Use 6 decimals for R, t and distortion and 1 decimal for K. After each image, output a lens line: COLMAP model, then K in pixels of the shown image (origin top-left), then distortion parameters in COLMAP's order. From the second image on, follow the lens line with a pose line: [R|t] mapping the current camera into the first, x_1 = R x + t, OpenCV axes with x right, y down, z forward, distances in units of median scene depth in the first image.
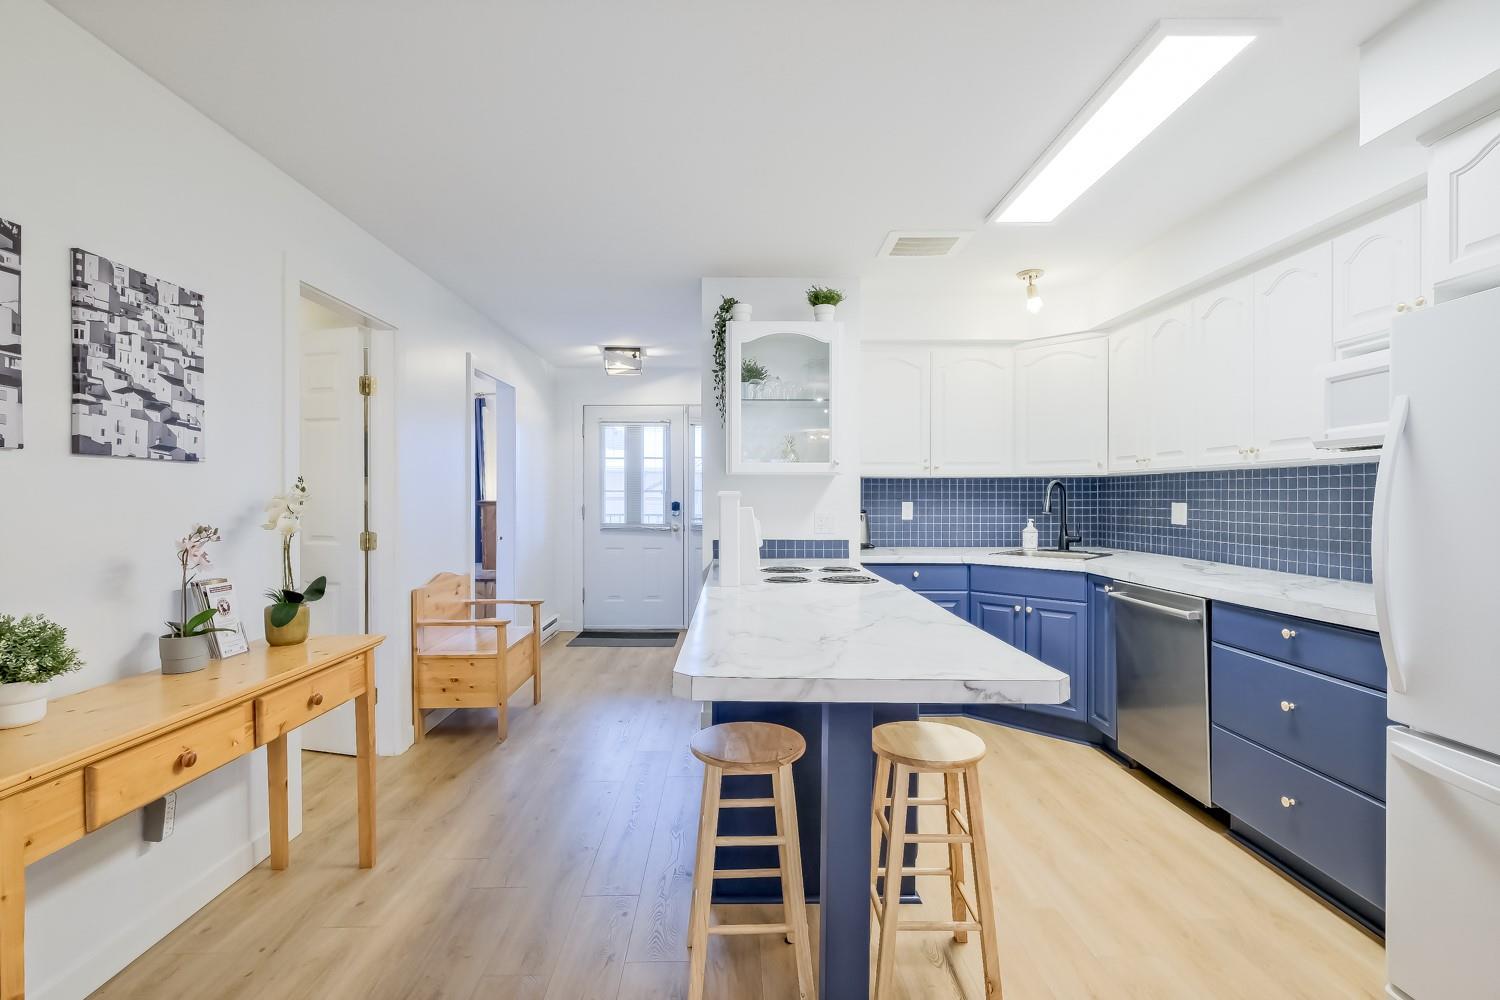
lens RADIAL K [[688.2, 0, 743.7], [0, 688.2, 500.8], [0, 0, 1]] dist [-0.000889, -0.000756]
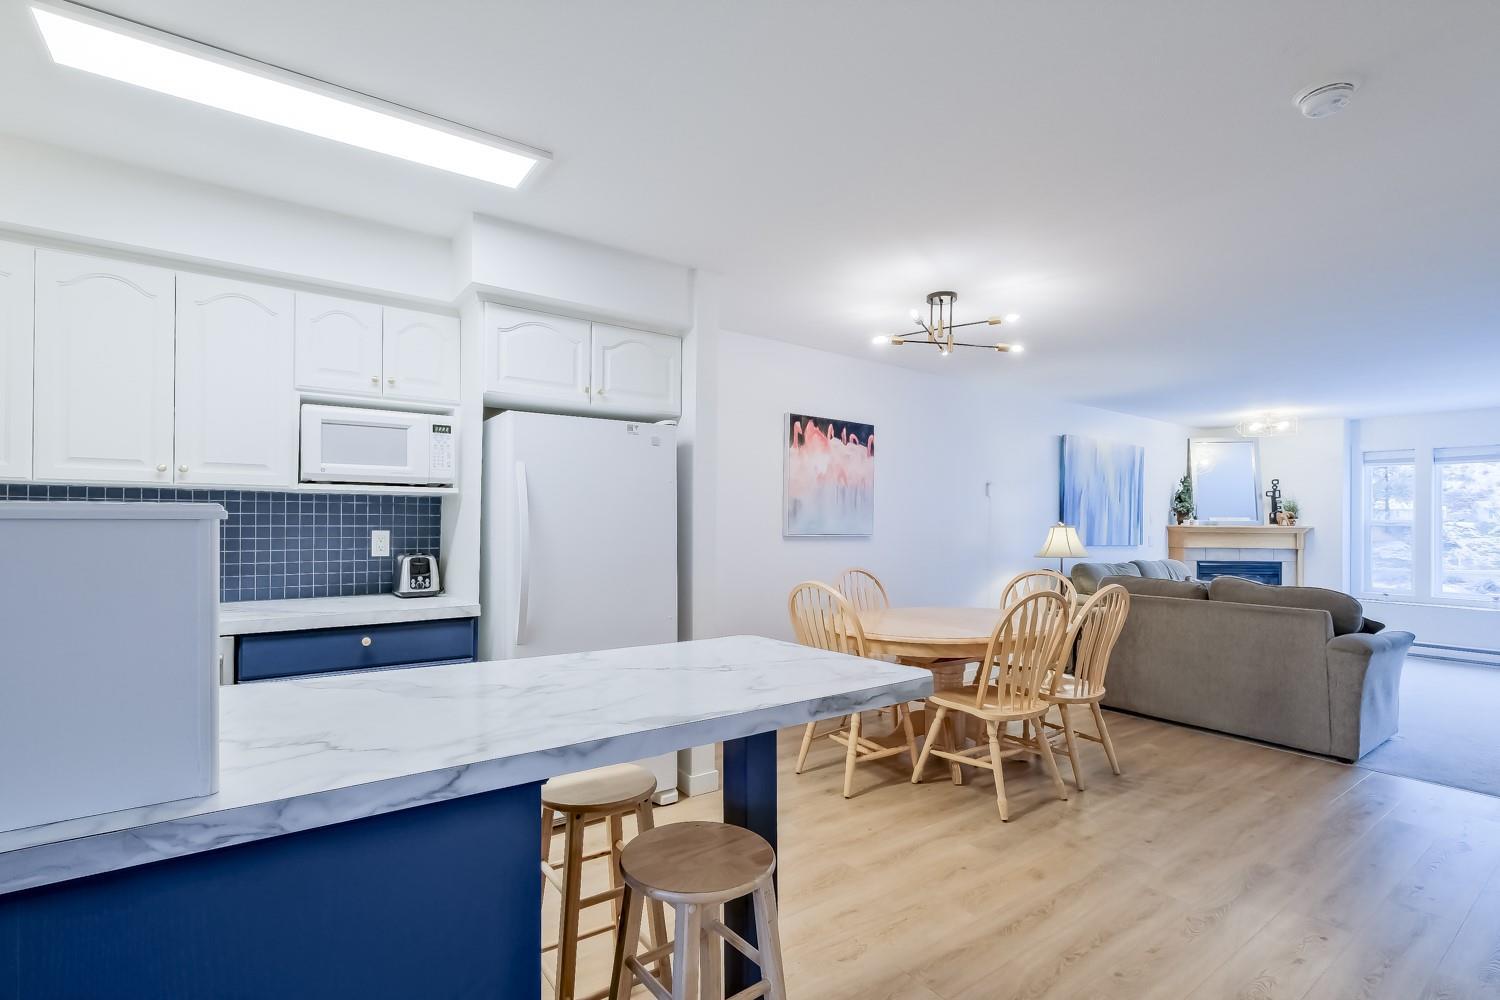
lens RADIAL K [[693.1, 0, 743.8], [0, 693.1, 519.2], [0, 0, 1]] dist [-0.001555, 0.000191]
pose [[-0.570857, 0.003893, 0.821041, -0.318533], [-0.002695, 0.999974, -0.006616, -0.003501], [-0.821045, -0.005990, -0.570832, 0.695422]]
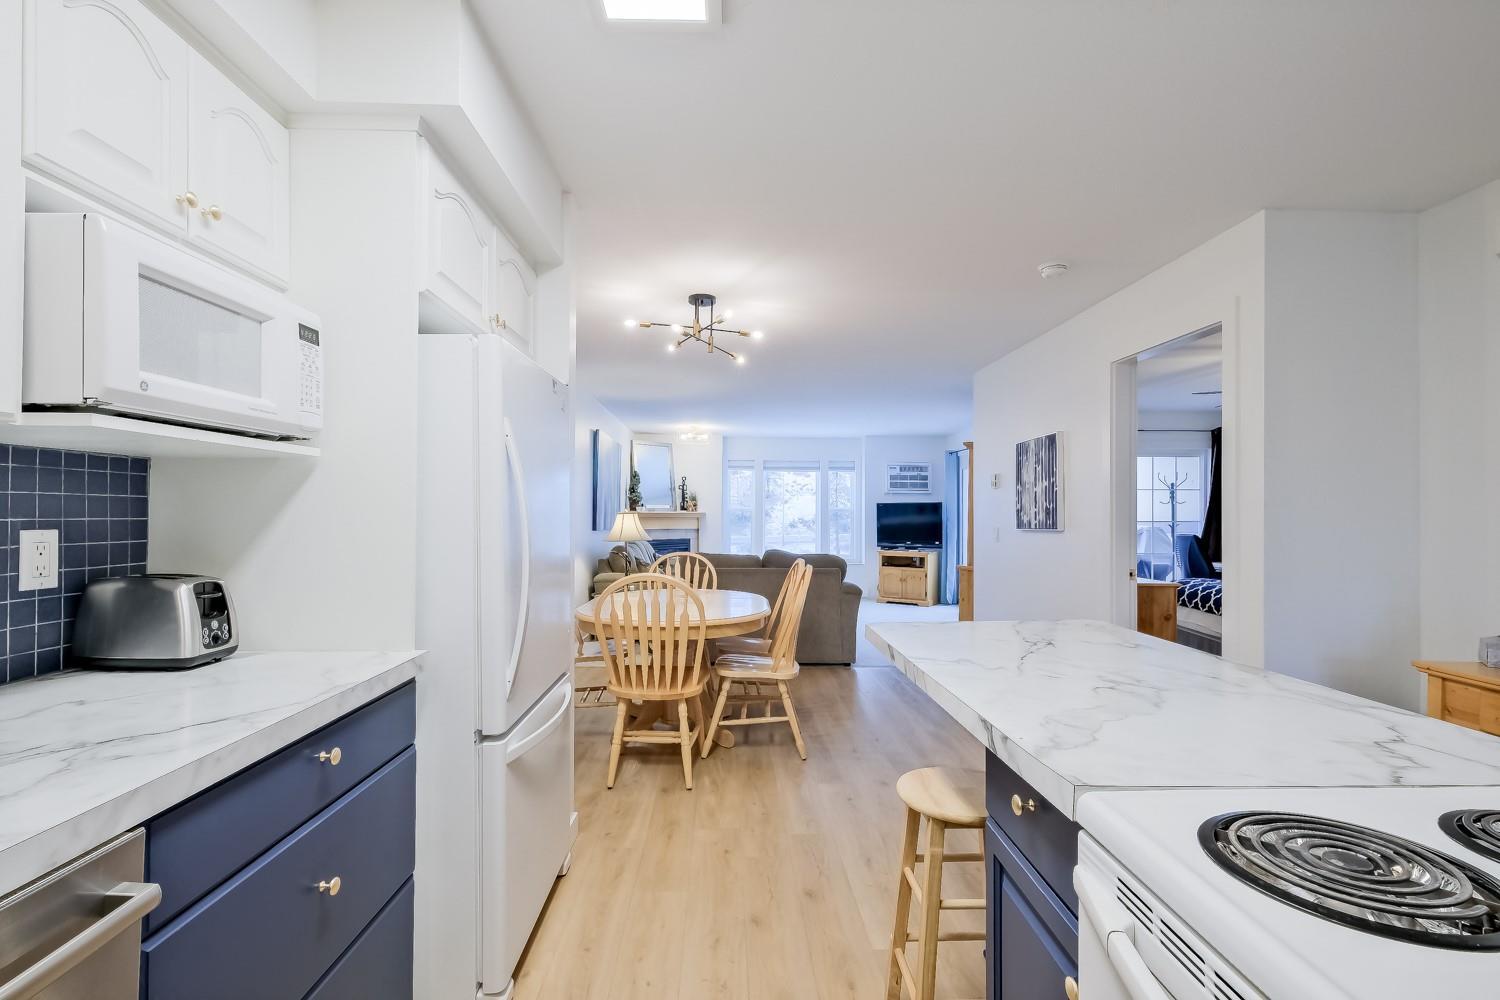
lens RADIAL K [[687.3, 0, 745.4], [0, 687.3, 507.2], [0, 0, 1]] dist [-0.001298, 0.000085]
pose [[-0.999957, -0.002395, -0.008961, 0.277273], [-0.002346, 0.999982, -0.005557, -0.004928], [0.008975, -0.005536, -0.999944, 0.948498]]
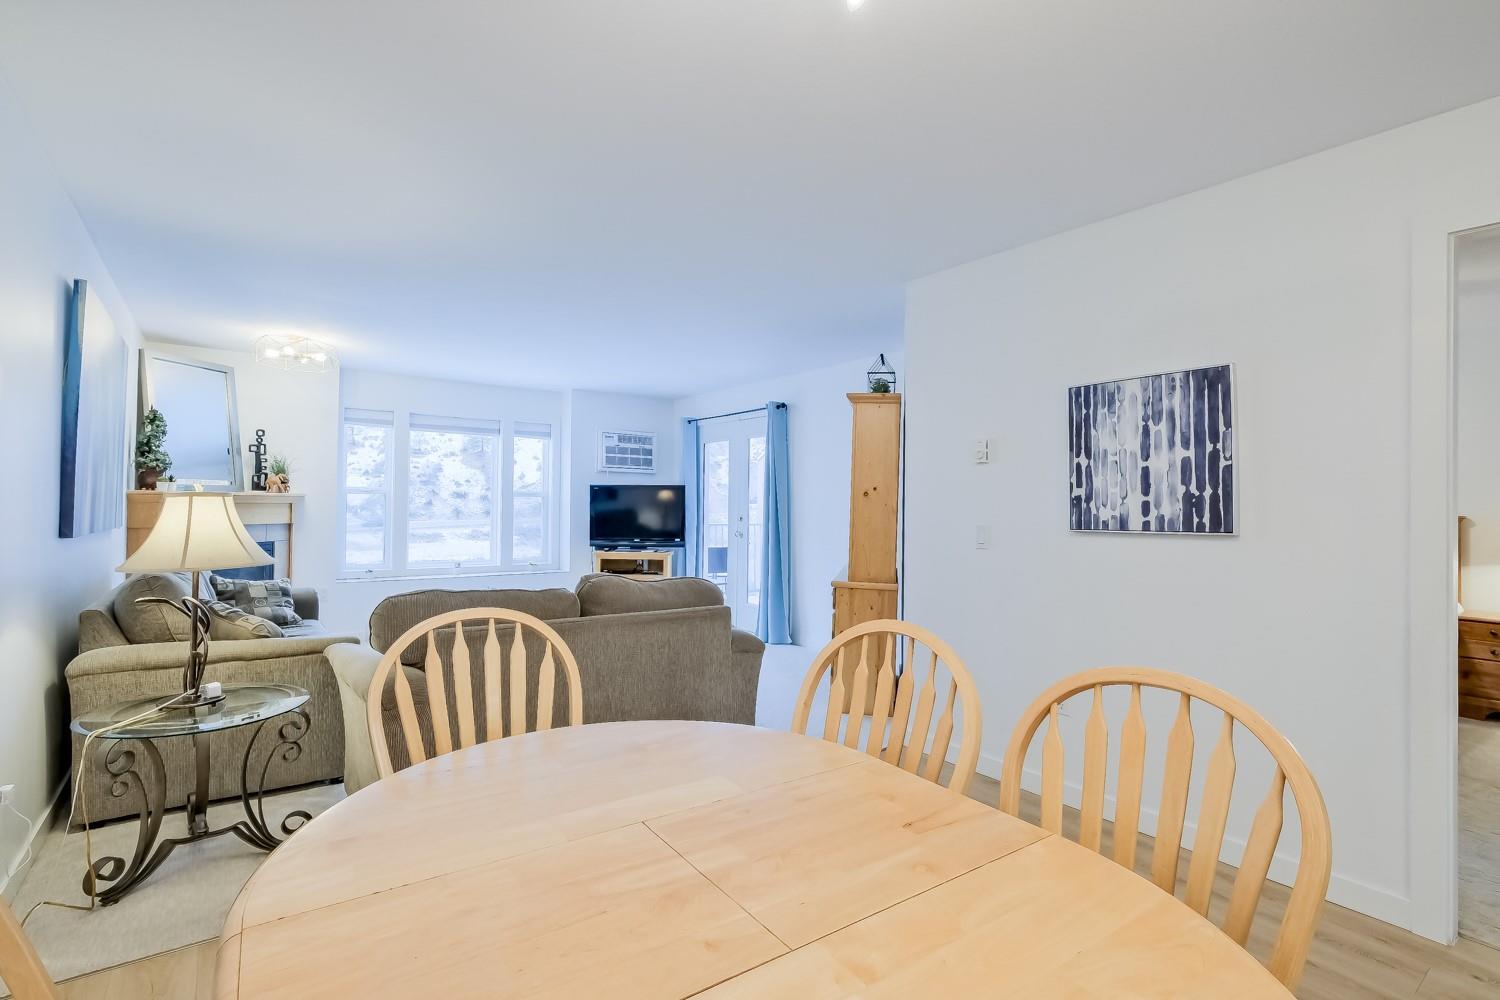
lens RADIAL K [[703.8, 0, 746.3], [0, 703.8, 497.3], [0, 0, 1]] dist [-0.001640, -0.000204]
pose [[-0.816963, -0.013496, -0.576532, 0.522443], [-0.013781, 0.999898, -0.003878, -0.000667], [0.576525, 0.004777, -0.817065, 0.060673]]
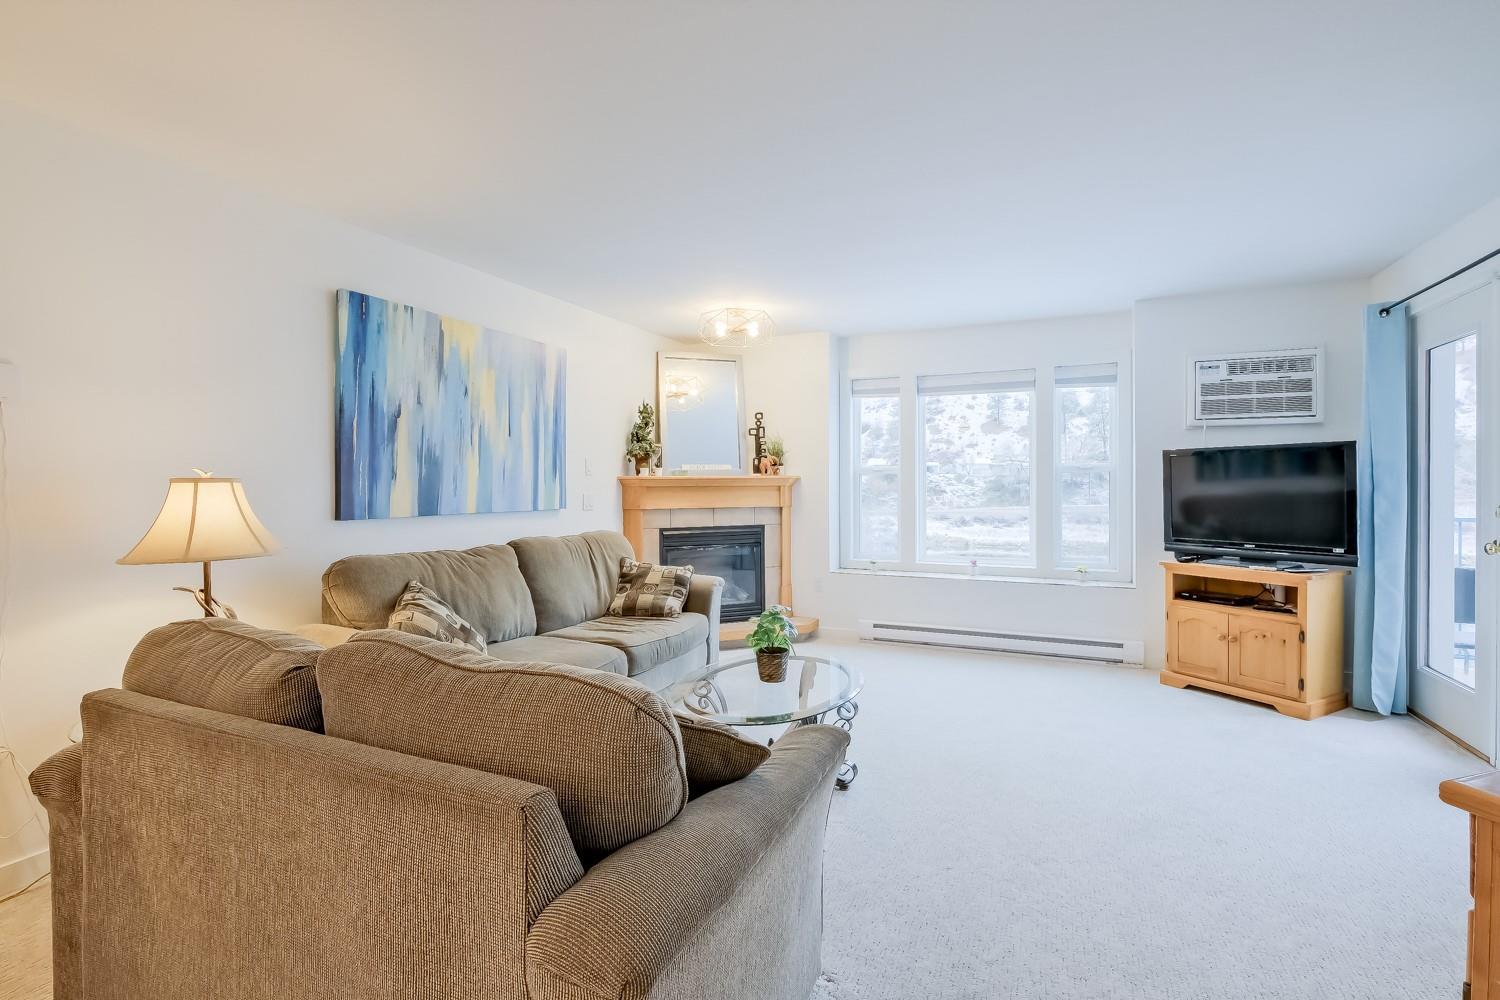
lens RADIAL K [[694.4, 0, 747.7], [0, 694.4, 487.9], [0, 0, 1]] dist [-0.000631, -0.000248]
pose [[-0.904750, 0.002504, 0.425935, -0.145360], [0.008922, 0.999875, 0.013075, 0.004949], [-0.425849, 0.015630, -0.904659, -0.442986]]
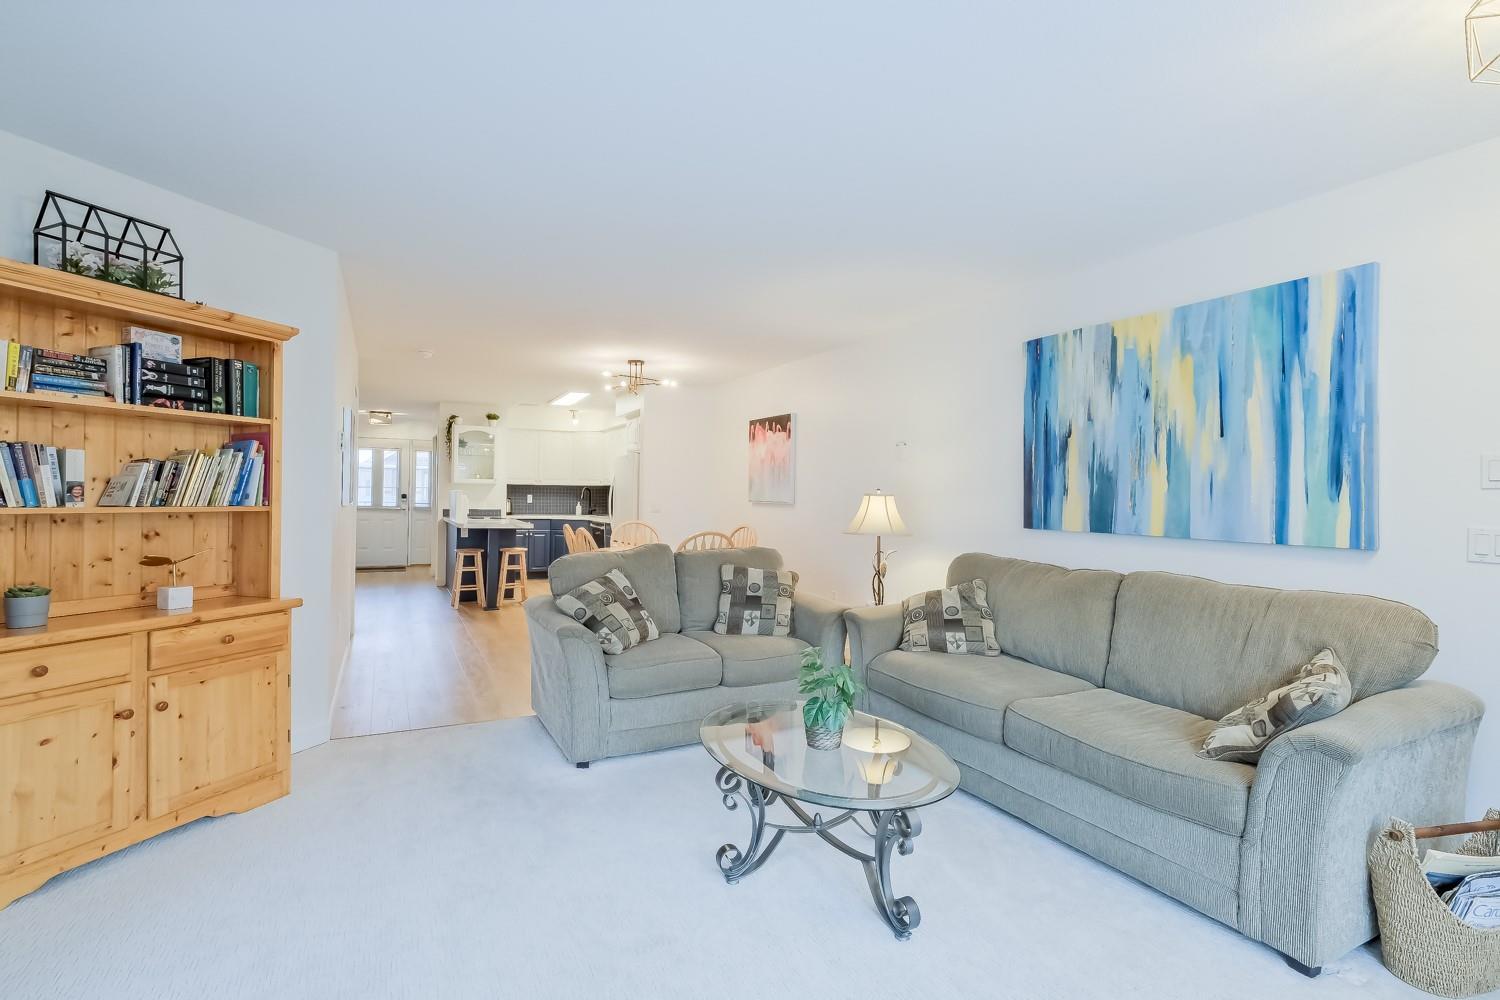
lens RADIAL K [[691.8, 0, 748.6], [0, 691.8, 497.7], [0, 0, 1]] dist [0.001063, 0.000151]
pose [[0.894603, 0.012294, 0.446693, -0.181501], [-0.011629, 0.999923, -0.004230, 0.014839], [-0.446710, -0.001411, 0.894678, -1.783024]]
